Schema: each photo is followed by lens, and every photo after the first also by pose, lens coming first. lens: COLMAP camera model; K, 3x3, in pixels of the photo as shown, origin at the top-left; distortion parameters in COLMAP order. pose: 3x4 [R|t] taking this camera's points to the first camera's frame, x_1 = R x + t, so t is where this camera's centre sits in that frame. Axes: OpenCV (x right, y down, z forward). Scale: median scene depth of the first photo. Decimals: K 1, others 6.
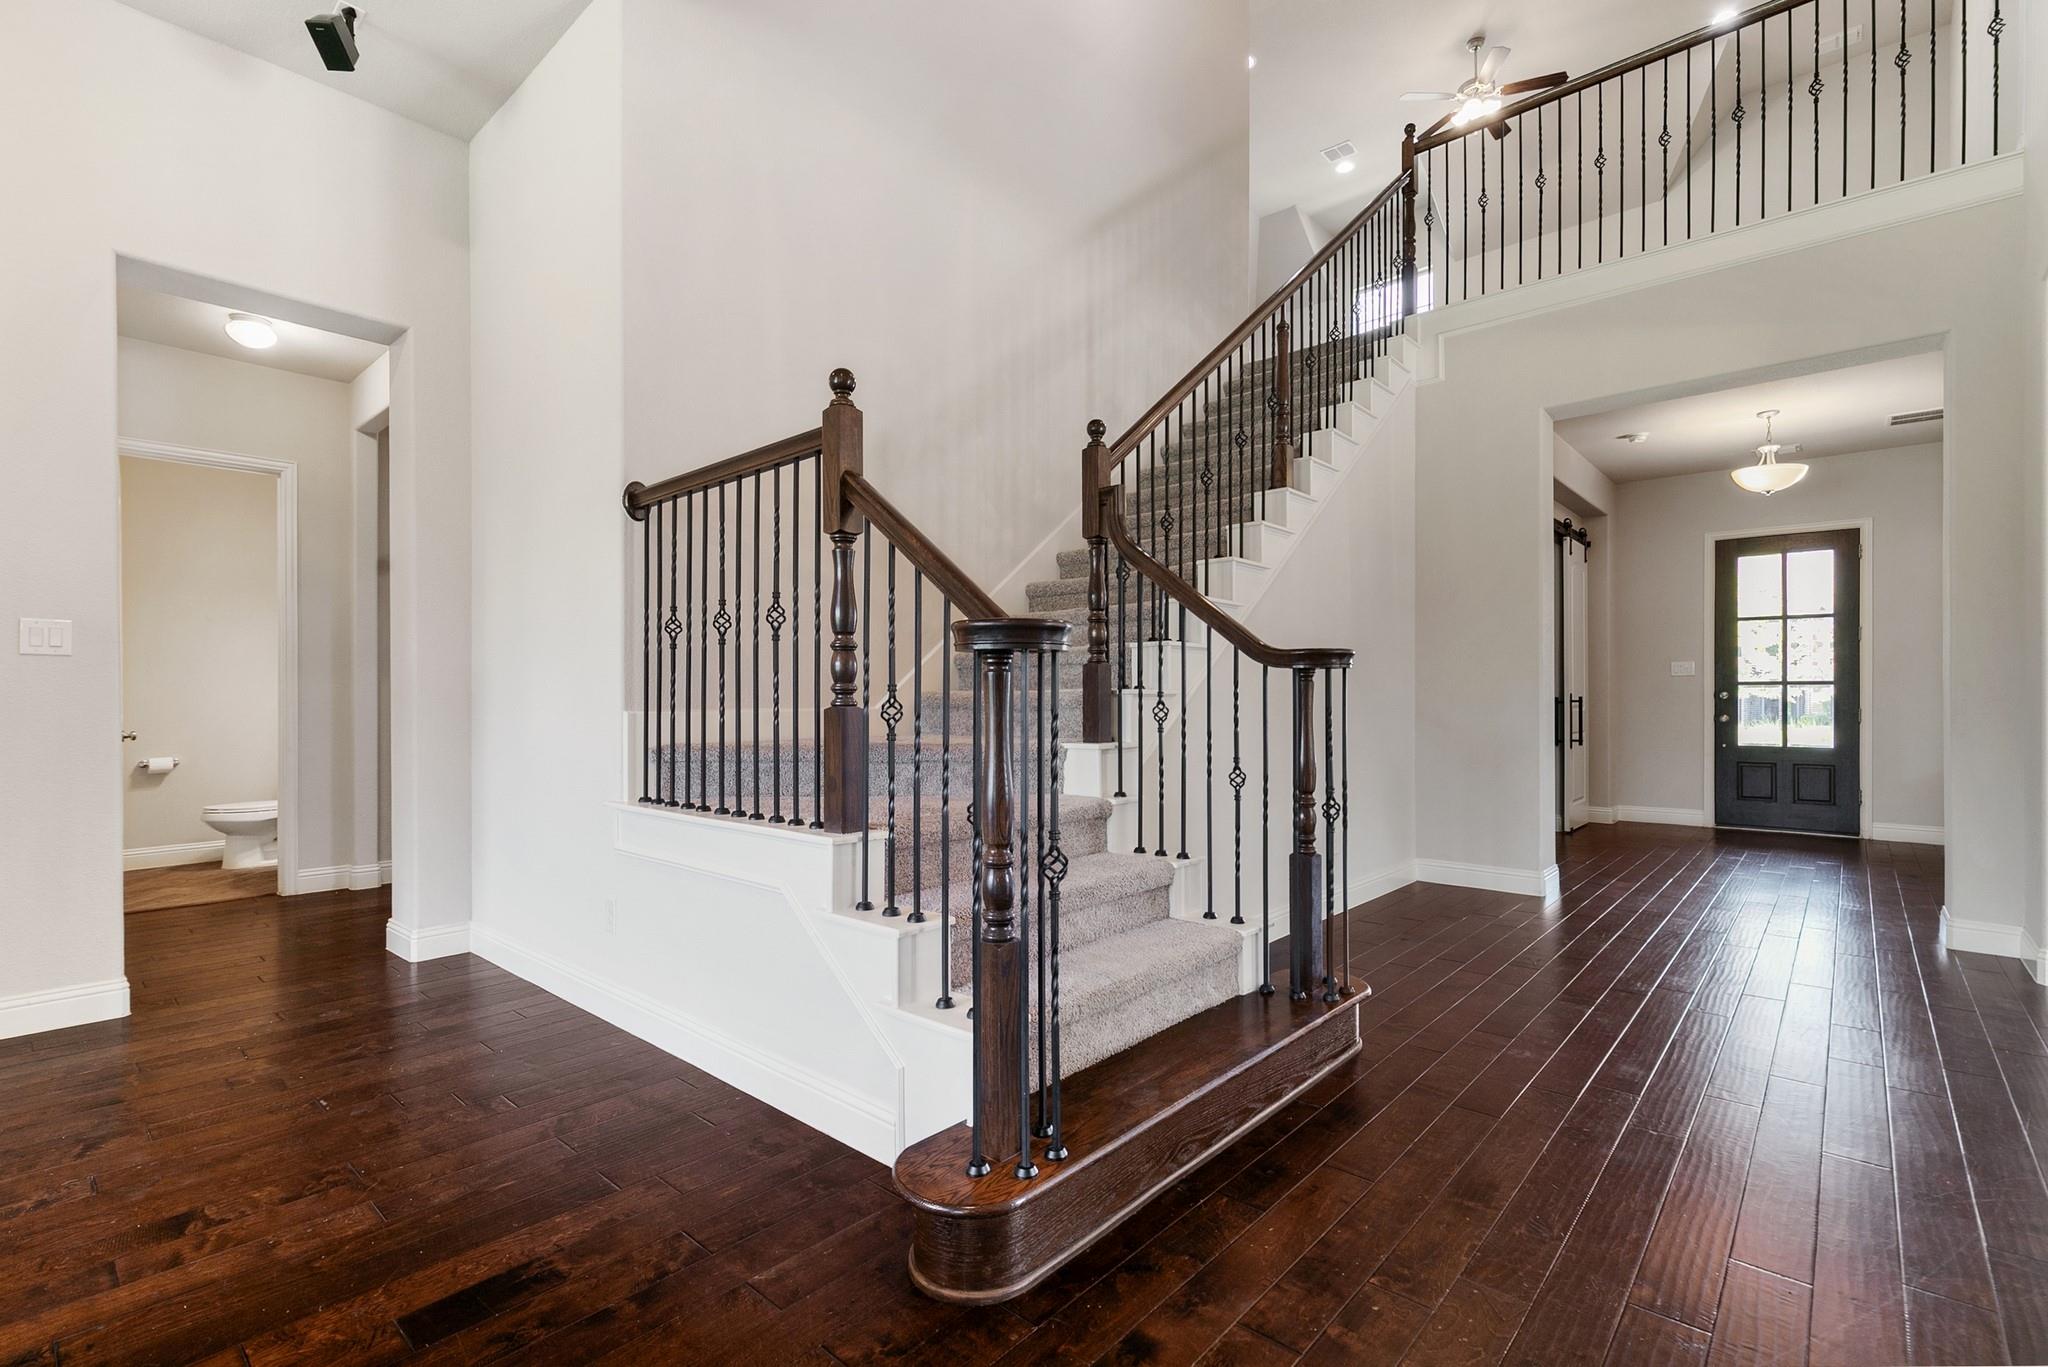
lens RADIAL K [[928.2, 0, 1021.1], [0, 928.2, 704.5], [0, 0, 1]] dist [0.003408, 0.000365]
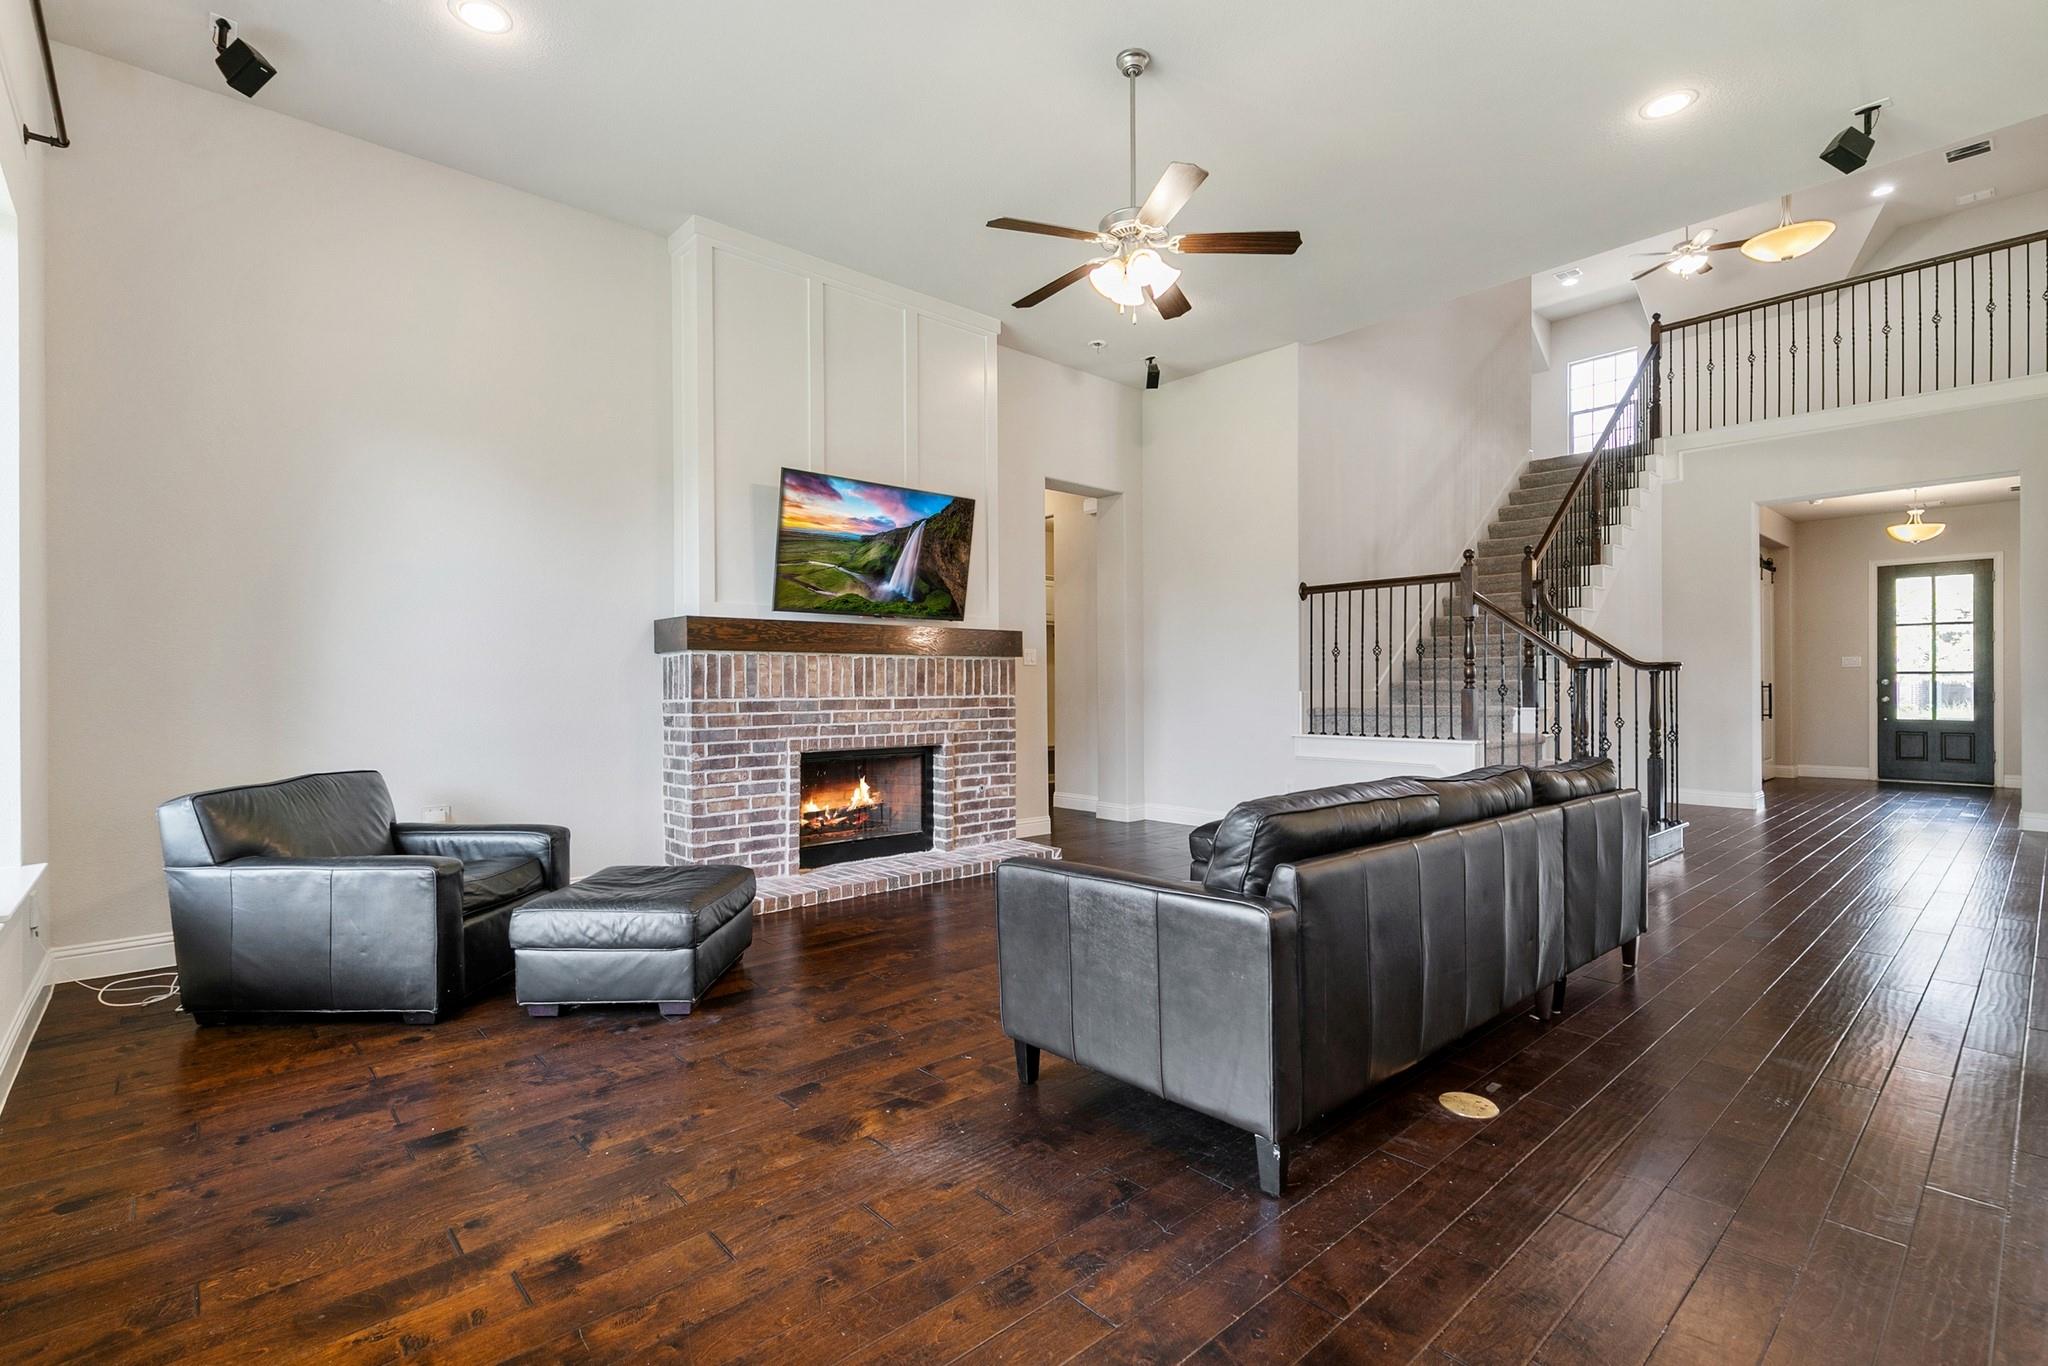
lens RADIAL K [[928.2, 0, 1020.0], [0, 928.2, 686.7], [0, 0, 1]] dist [0.003408, 0.000365]
pose [[0.993827, -0.000829, -0.110941, -0.427417], [0.000367, 0.999991, -0.004192, 0.002849], [0.110944, 0.004125, 0.993818, -0.603633]]
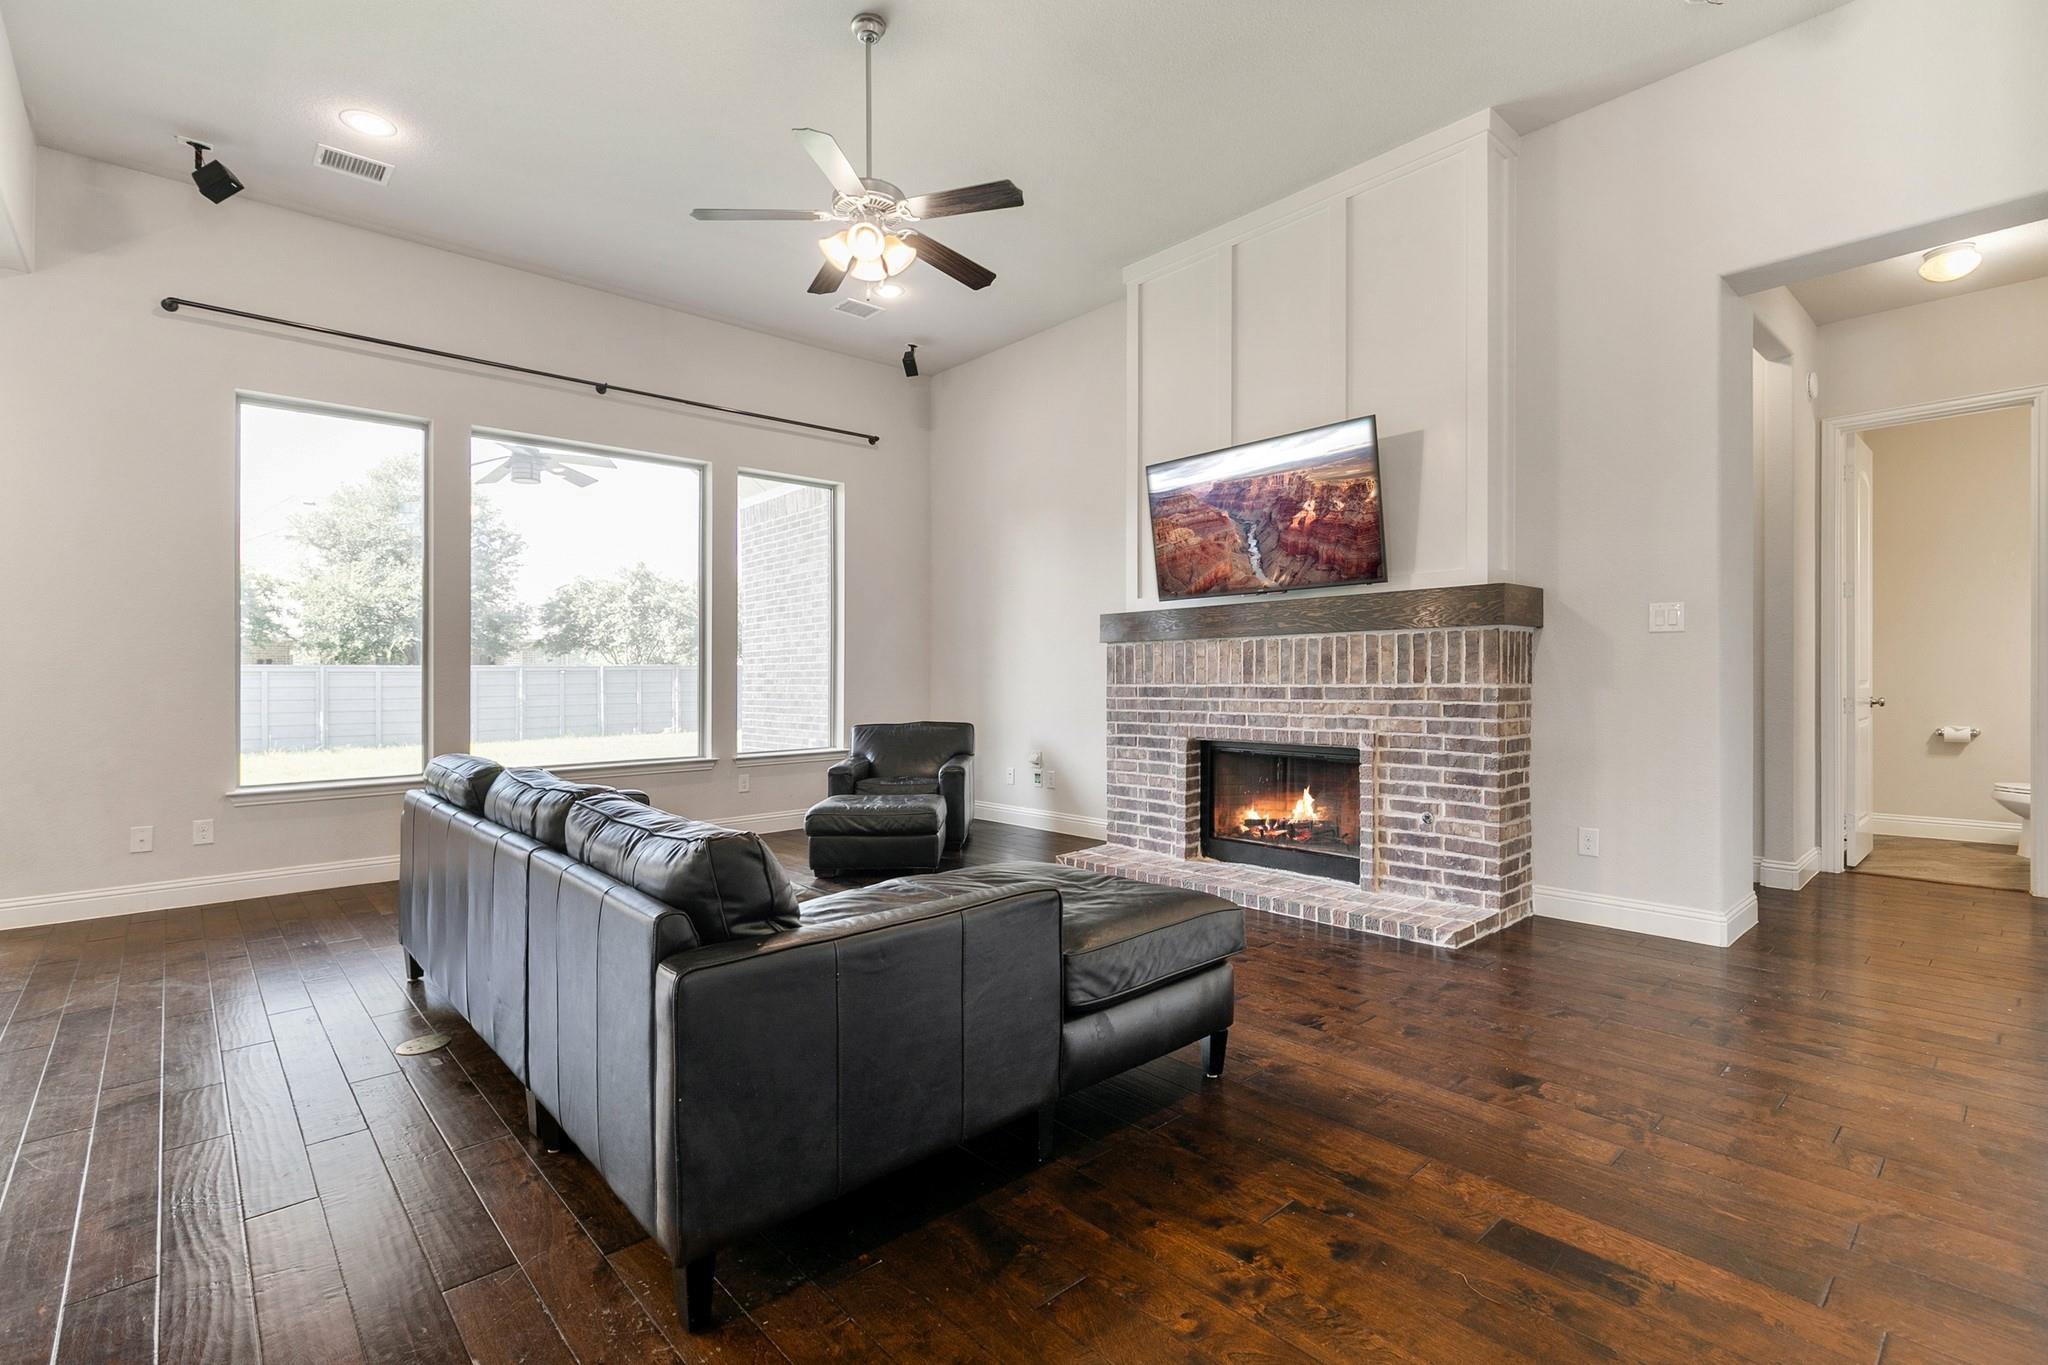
lens RADIAL K [[928.2, 0, 1015.6], [0, 928.2, 670.1], [0, 0, 1]] dist [0.003408, 0.000365]
pose [[-0.112157, -0.003664, -0.993684, 0.119956], [0.003458, 0.999986, -0.004078, -0.000510], [0.993685, -0.003894, -0.112142, 0.125279]]
